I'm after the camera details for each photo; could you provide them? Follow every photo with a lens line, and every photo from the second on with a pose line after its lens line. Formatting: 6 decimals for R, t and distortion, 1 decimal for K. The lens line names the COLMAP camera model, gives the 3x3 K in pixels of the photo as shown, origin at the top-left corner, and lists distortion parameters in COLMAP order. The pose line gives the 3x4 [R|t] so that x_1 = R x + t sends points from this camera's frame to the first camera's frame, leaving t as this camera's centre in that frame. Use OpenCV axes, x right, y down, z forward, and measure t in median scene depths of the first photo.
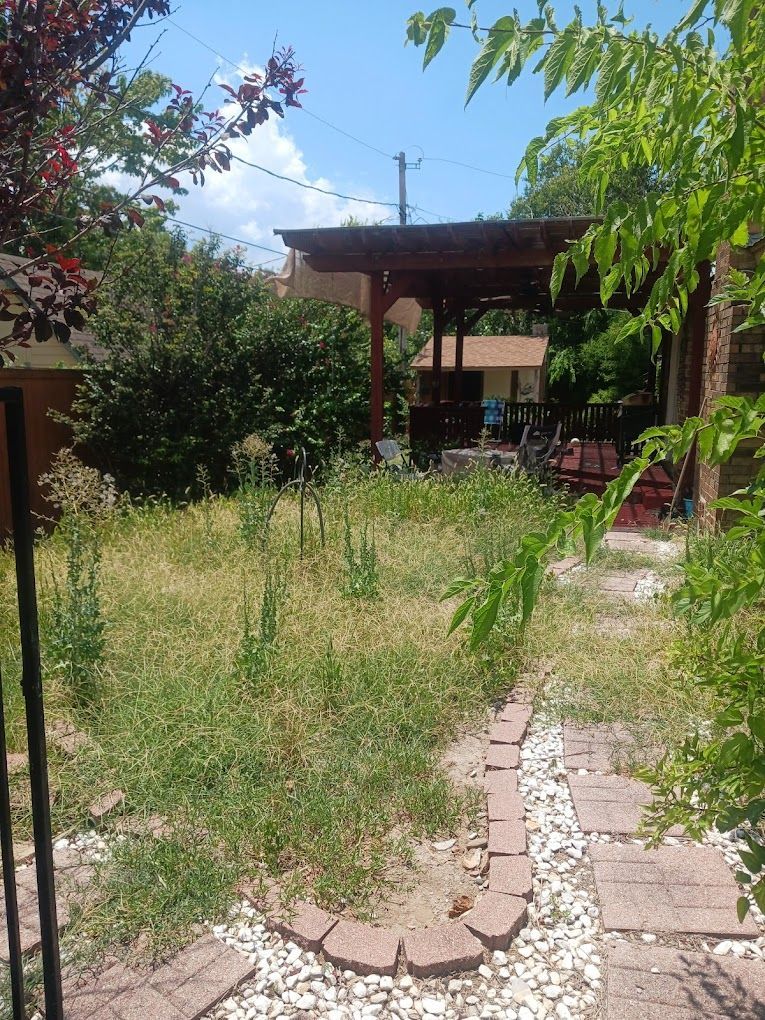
lens RADIAL K [[777.8, 0, 382.5], [0, 777.8, 510.0], [0, 0, 1]] dist [0.158070, -0.230985]
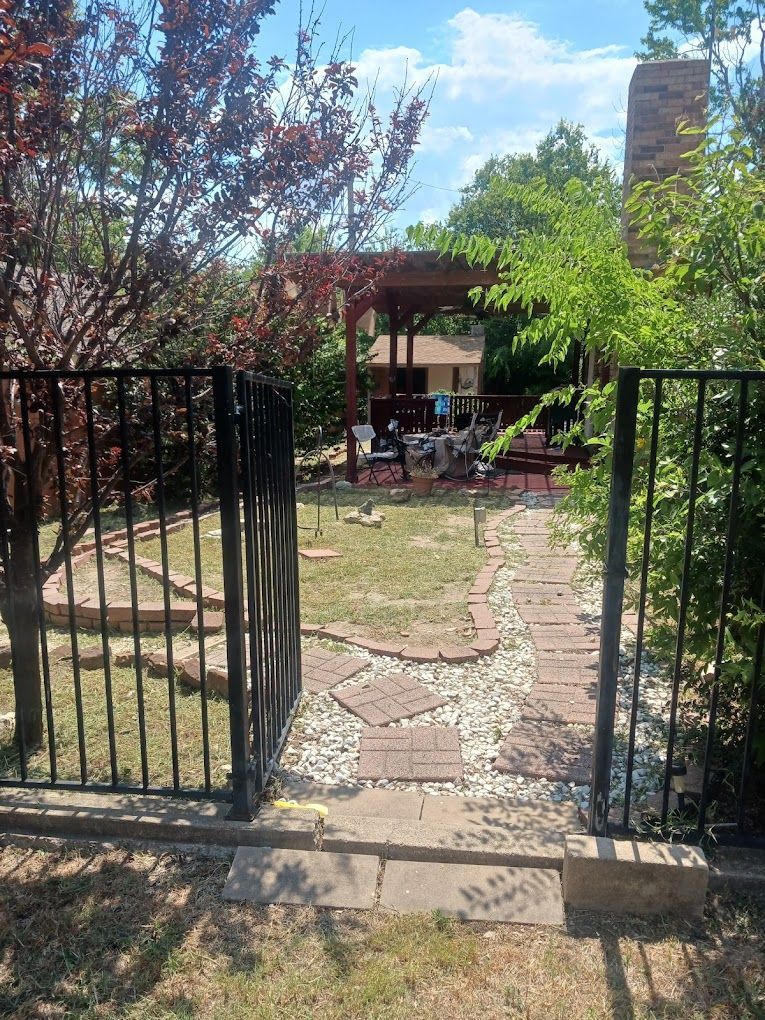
lens RADIAL K [[777.8, 0, 382.5], [0, 777.8, 510.0], [0, 0, 1]] dist [0.158070, -0.230985]
pose [[0.996563, -0.007476, 0.082496, -0.039946], [0.006906, 0.999950, 0.007199, 0.022384], [-0.082546, -0.006604, 0.996565, -0.139067]]
